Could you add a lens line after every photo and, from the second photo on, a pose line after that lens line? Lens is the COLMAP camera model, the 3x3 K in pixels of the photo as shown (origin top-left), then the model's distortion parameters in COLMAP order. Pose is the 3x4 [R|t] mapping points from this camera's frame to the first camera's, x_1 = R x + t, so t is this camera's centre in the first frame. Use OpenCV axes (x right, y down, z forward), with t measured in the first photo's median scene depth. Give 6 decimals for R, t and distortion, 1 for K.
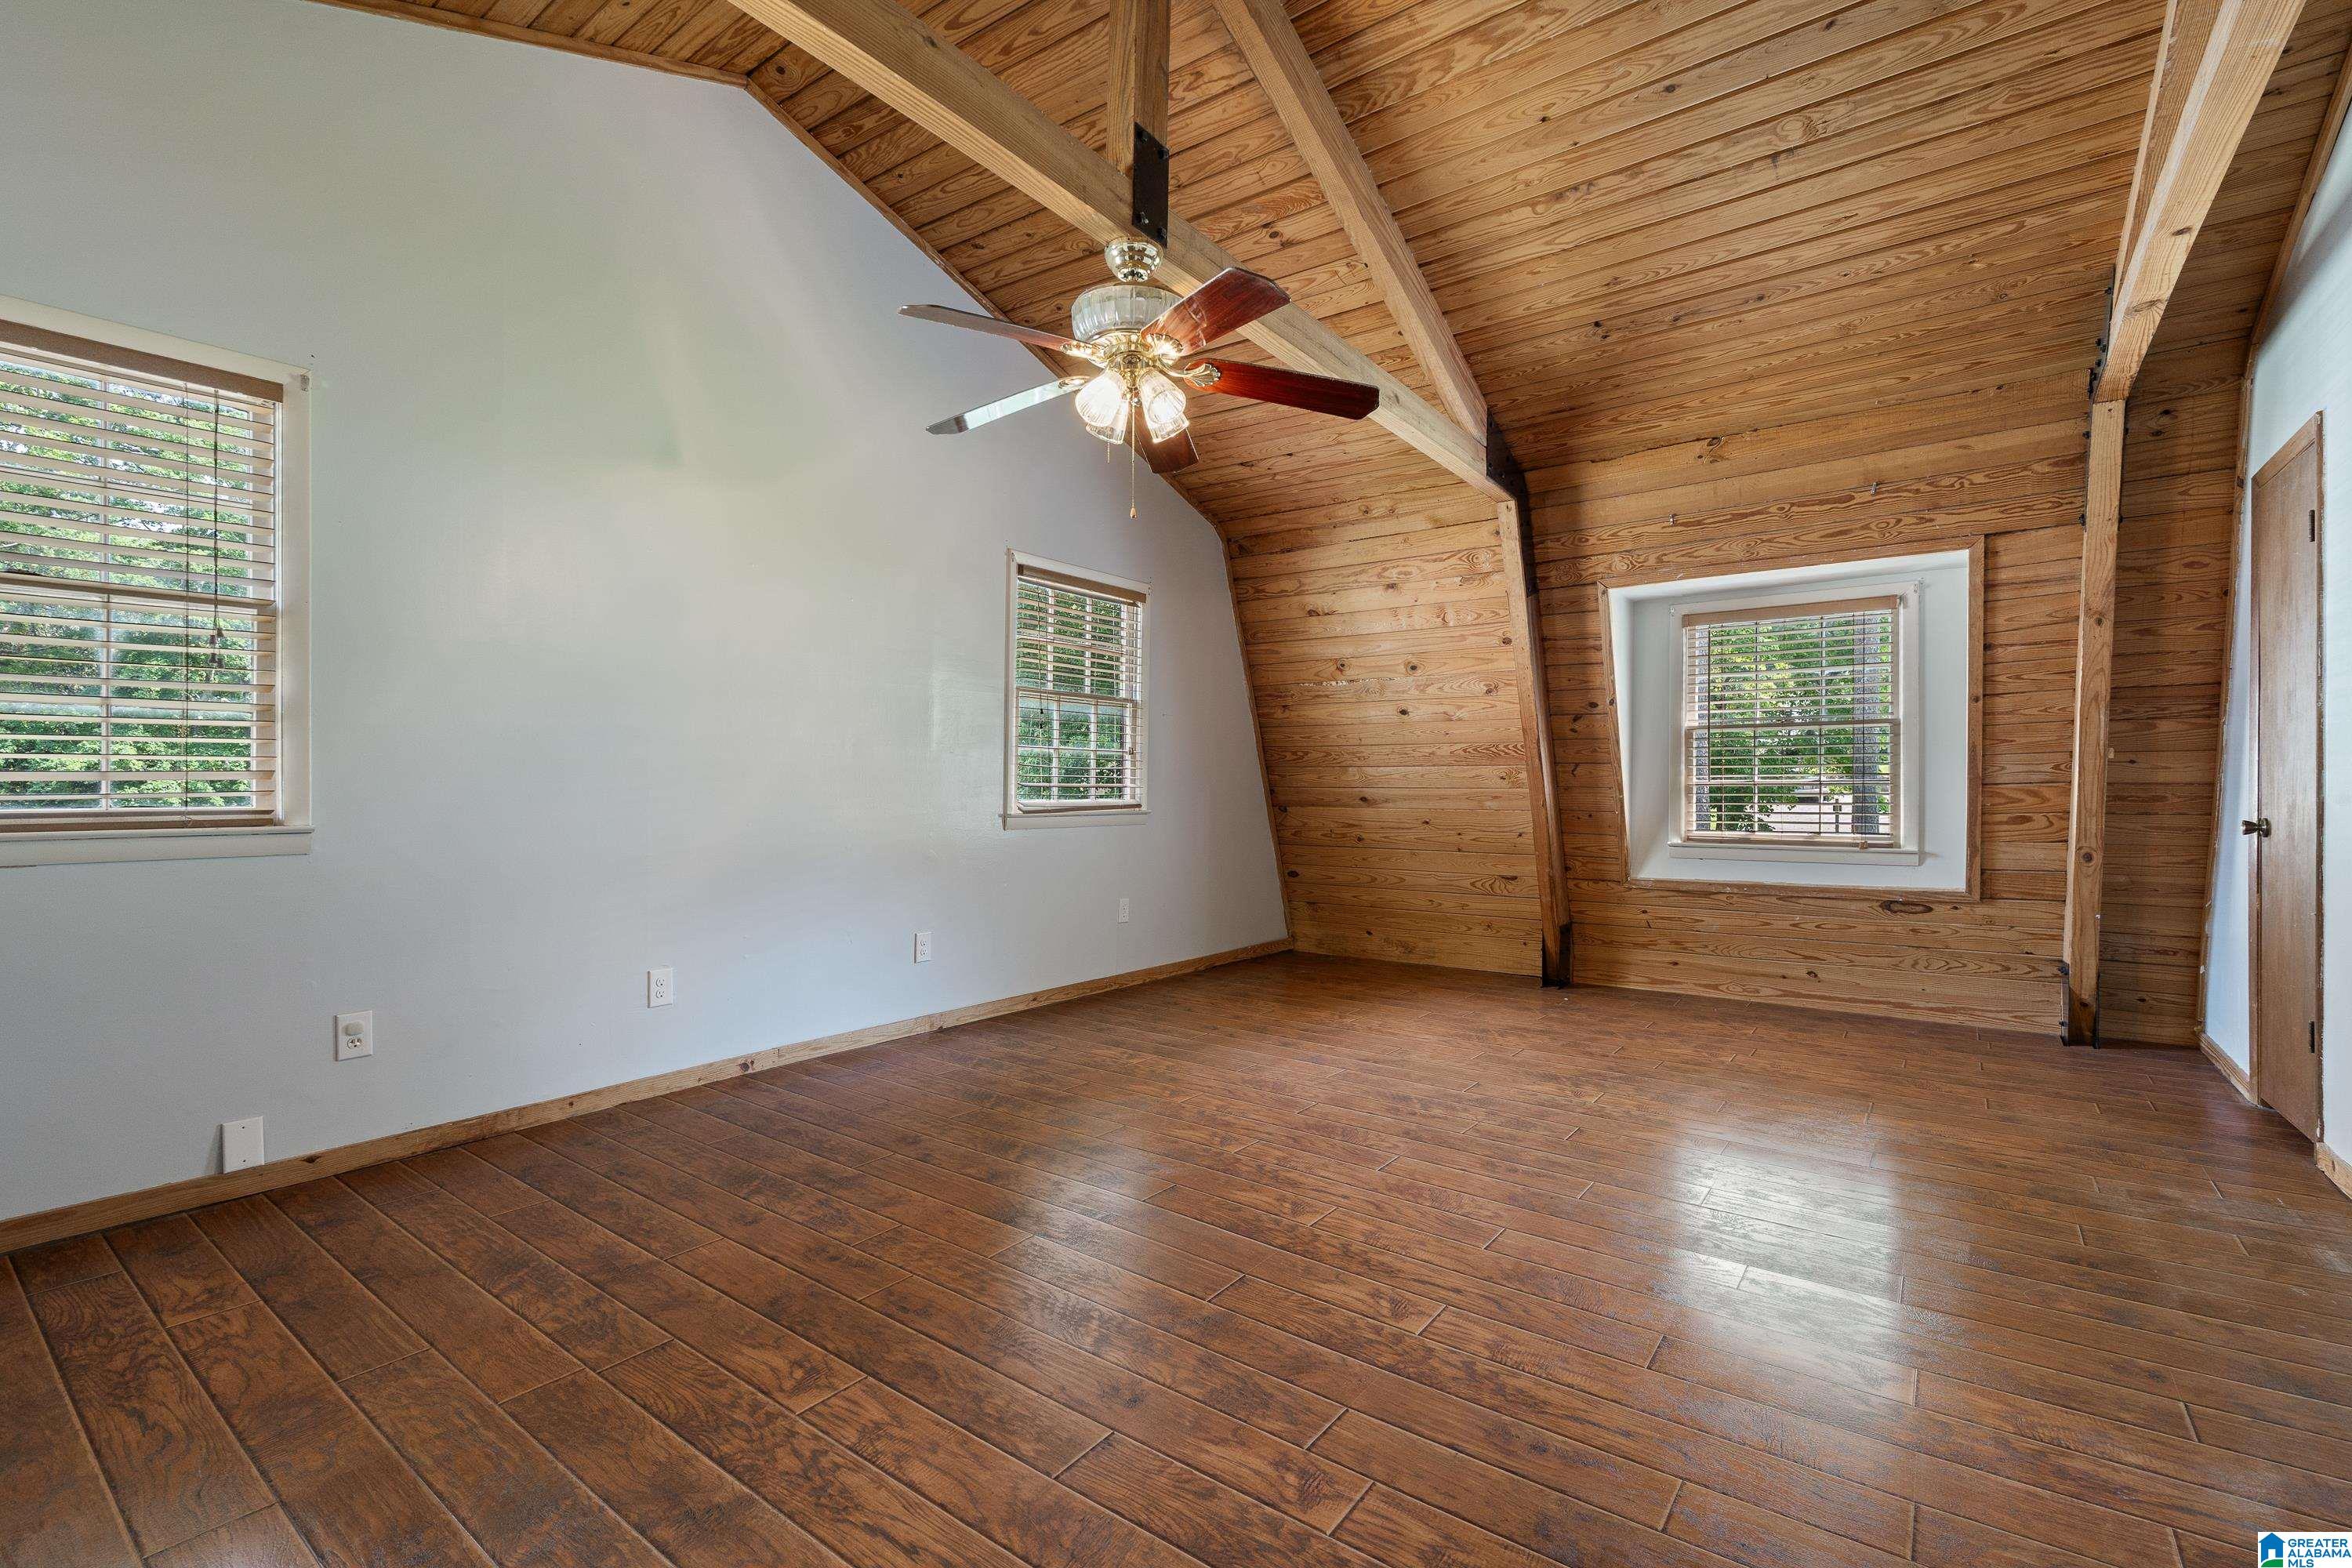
lens RADIAL K [[1032.6, 0, 1176.0], [0, 1032.6, 784.0], [0, 0, 1]] dist [-0.001704, -0.000167]
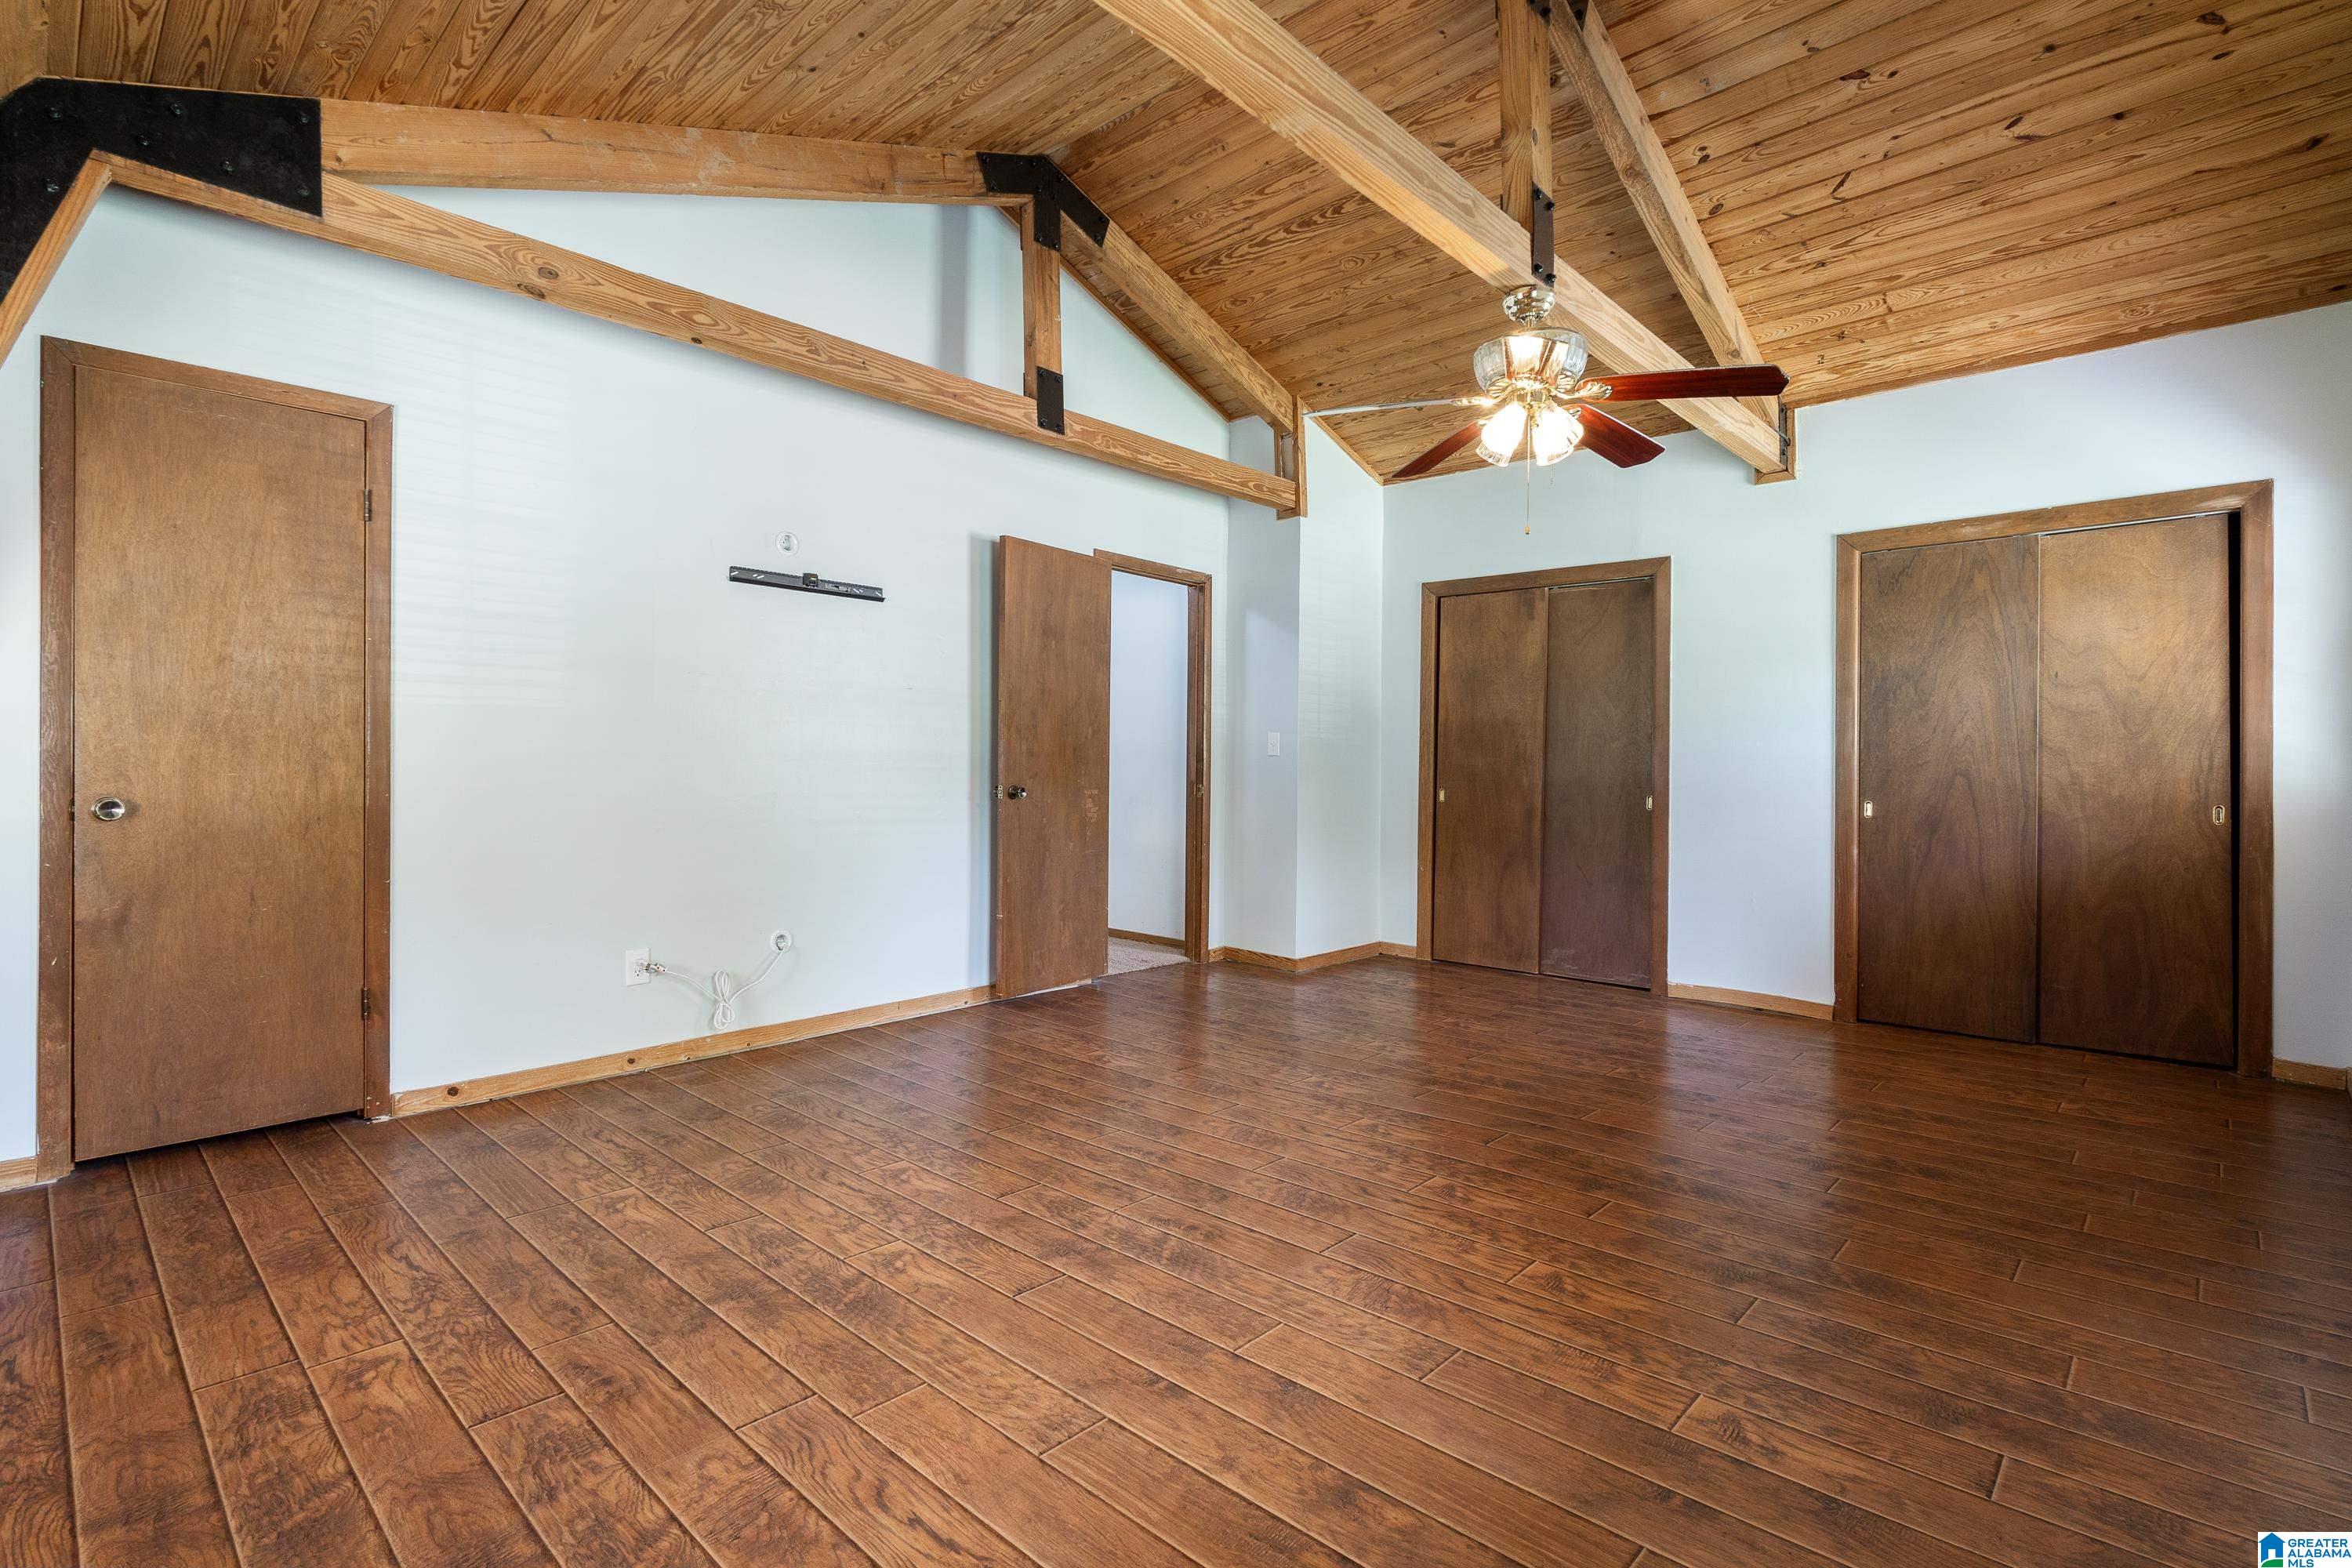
lens RADIAL K [[1087.0, 0, 1176.0], [0, 1087.0, 784.0], [0, 0, 1]] dist [0.009486, 0.000128]
pose [[-0.993537, -0.014577, 0.112570, 0.157350], [-0.014240, 0.999891, 0.003798, 0.009795], [-0.112613, 0.002171, -0.993637, 1.724682]]
